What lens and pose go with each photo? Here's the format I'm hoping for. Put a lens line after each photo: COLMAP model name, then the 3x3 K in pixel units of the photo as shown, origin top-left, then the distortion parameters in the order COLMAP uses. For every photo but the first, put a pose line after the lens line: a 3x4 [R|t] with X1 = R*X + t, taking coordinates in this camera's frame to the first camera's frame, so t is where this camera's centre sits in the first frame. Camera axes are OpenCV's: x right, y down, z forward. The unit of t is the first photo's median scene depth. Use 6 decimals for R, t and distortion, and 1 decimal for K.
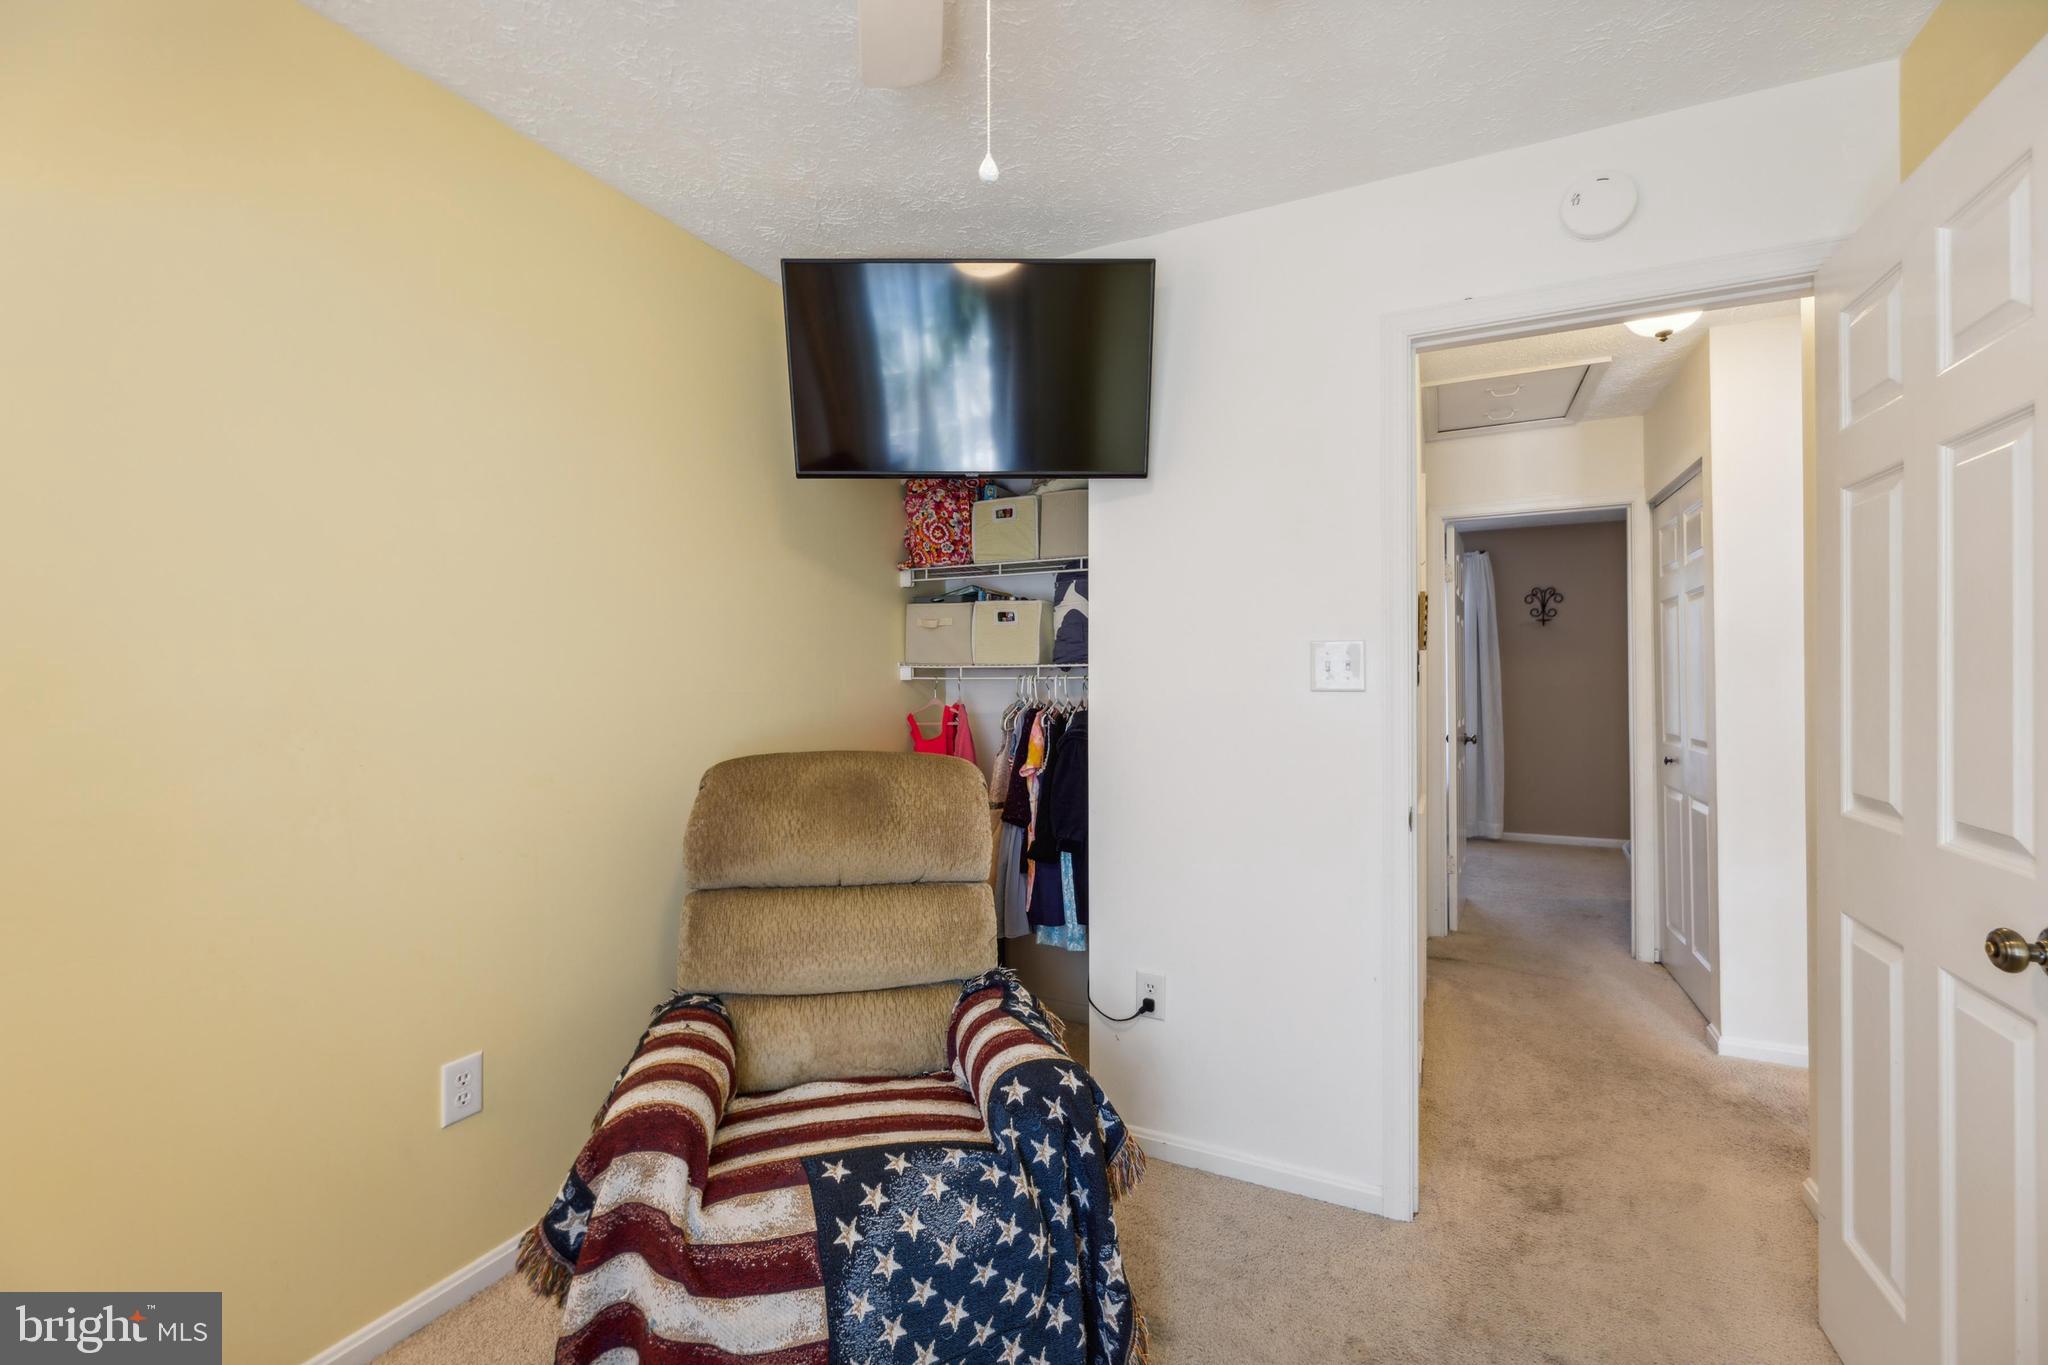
lens RADIAL K [[837.1, 0, 1025.7], [0, 837.1, 675.4], [0, 0, 1]] dist [-0.001678, -0.000170]
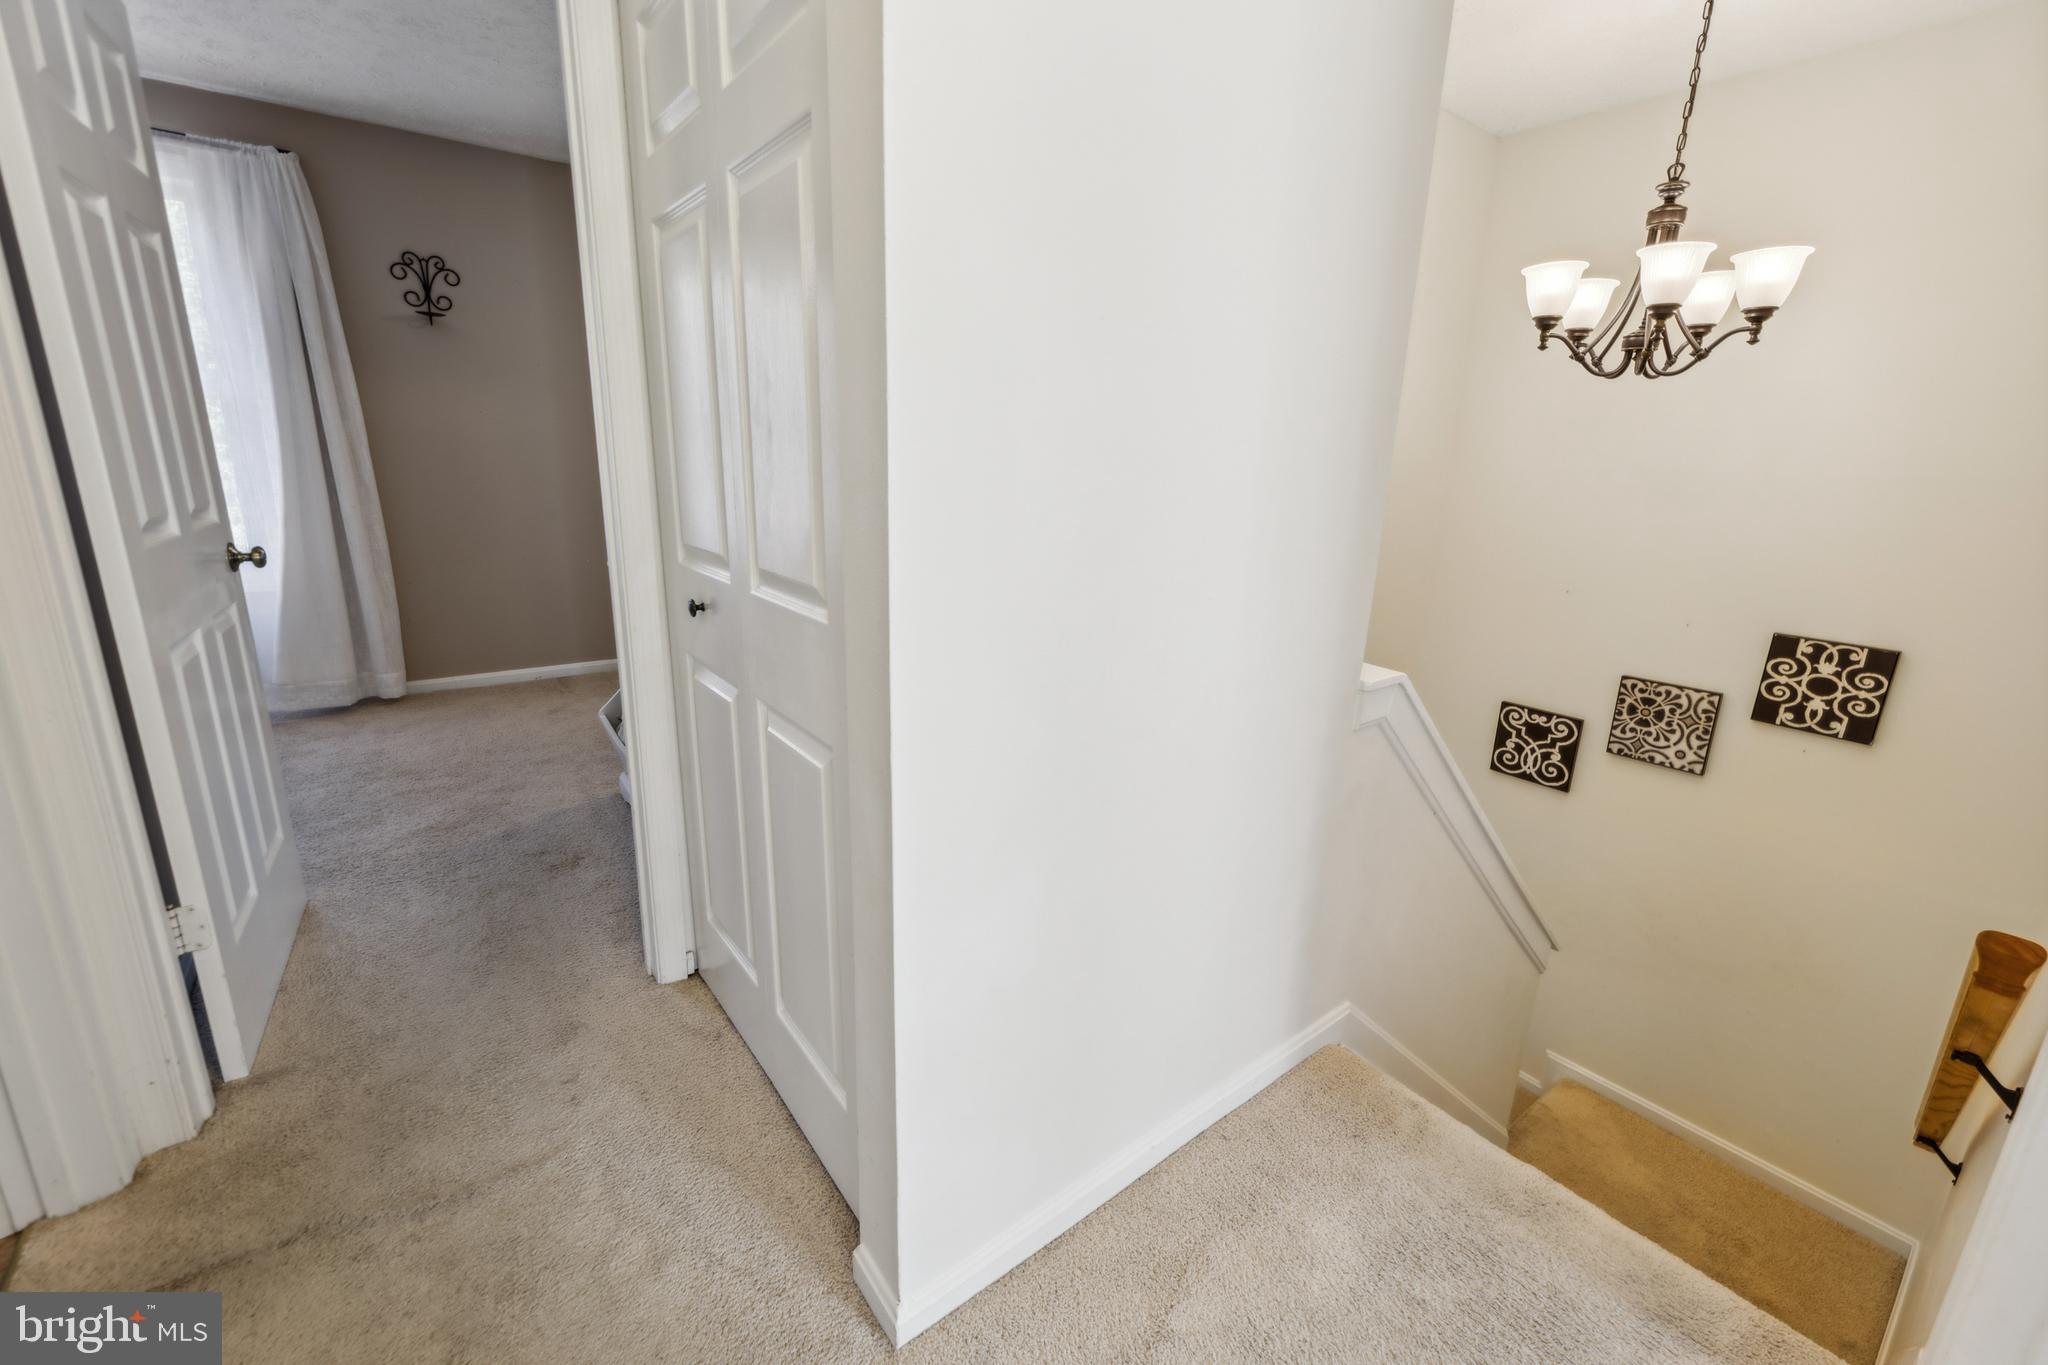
lens RADIAL K [[837.1, 0, 1019.3], [0, 837.1, 664.9], [0, 0, 1]] dist [-0.001678, -0.000170]
pose [[0.442137, -0.204620, 0.873296, 0.247099], [-0.042408, 0.967773, 0.248227, 0.007032], [-0.895944, -0.146785, 0.419211, 0.360654]]
